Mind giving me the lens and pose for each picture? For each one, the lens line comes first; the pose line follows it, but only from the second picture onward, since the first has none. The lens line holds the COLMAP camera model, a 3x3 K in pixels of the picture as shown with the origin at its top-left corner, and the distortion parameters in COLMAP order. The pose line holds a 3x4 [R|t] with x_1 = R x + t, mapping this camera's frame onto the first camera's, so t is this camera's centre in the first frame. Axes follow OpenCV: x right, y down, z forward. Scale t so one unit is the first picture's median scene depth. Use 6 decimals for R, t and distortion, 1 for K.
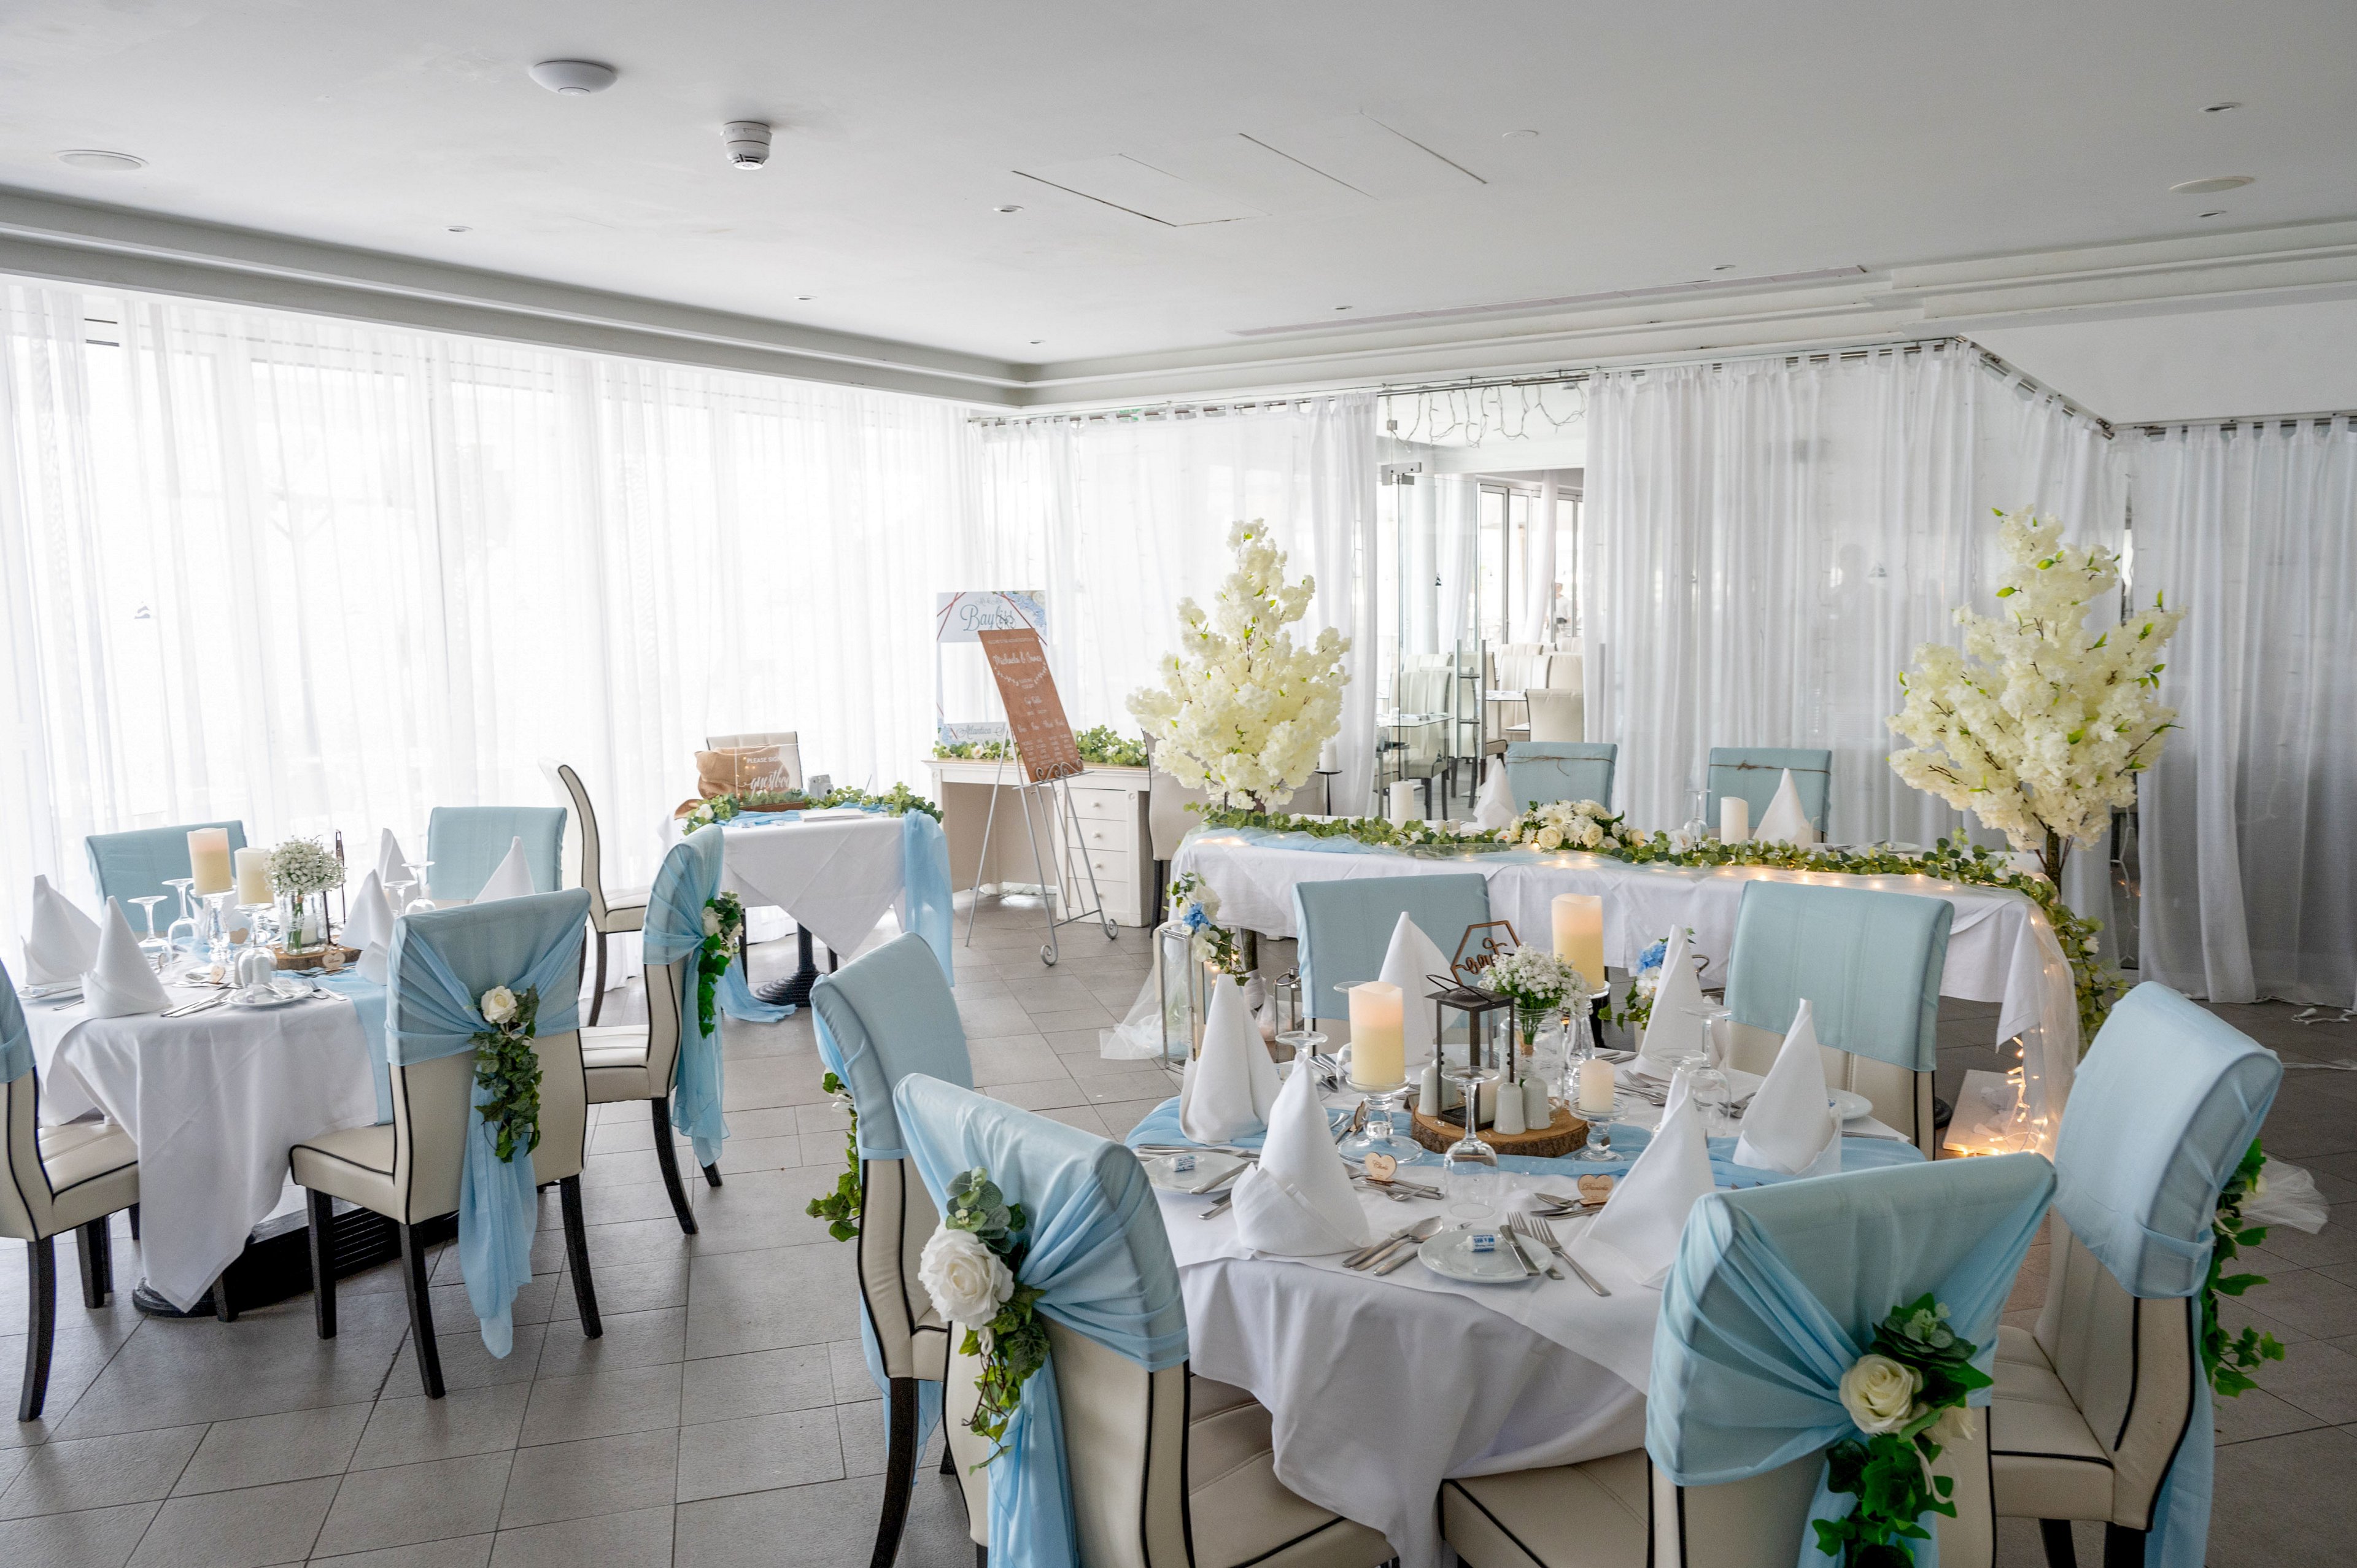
lens RADIAL K [[1198.0, 0, 1178.5], [0, 1198.0, 784.0], [0, 0, 1]] dist [0.001499, 0.000094]
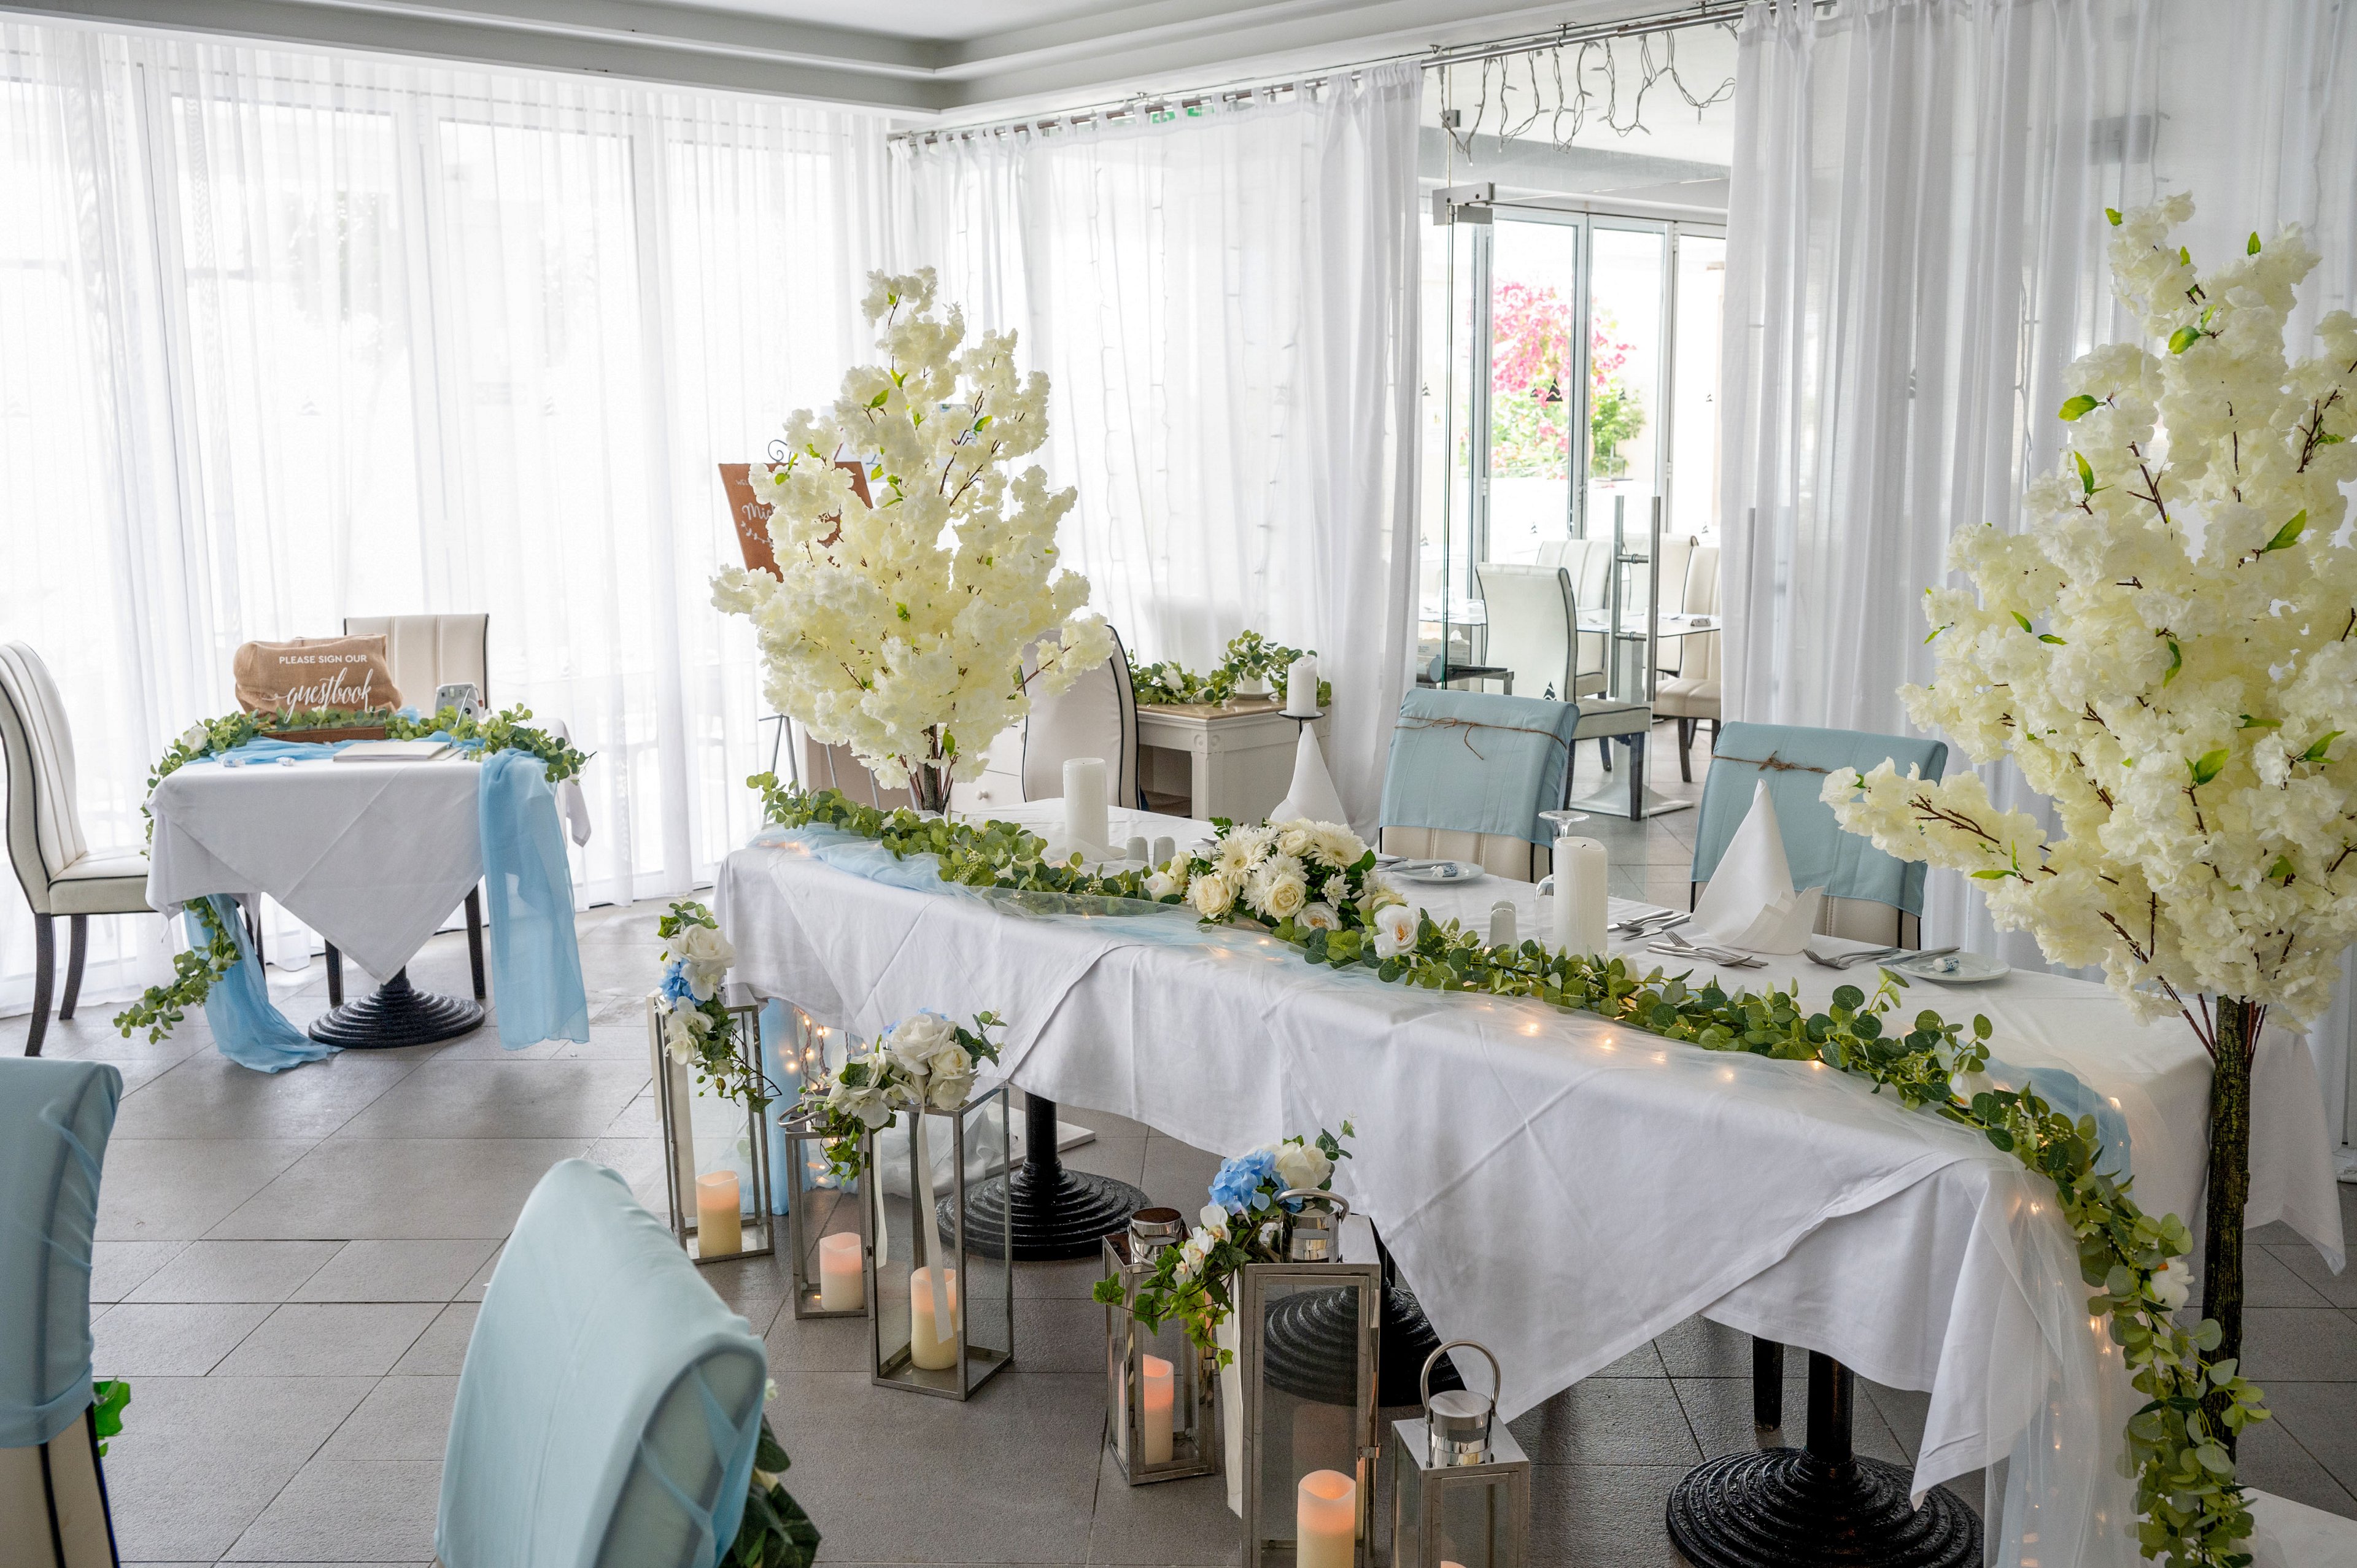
lens RADIAL K [[1687.3, 0, 1178.5], [0, 1687.3, 784.0], [0, 0, 1]] dist [-0.007078, -0.005446]
pose [[0.978065, 0.055689, -0.200717, 0.289440], [-0.044362, 0.997182, 0.060500, -0.029263], [0.203520, -0.050269, 0.977779, 0.205978]]
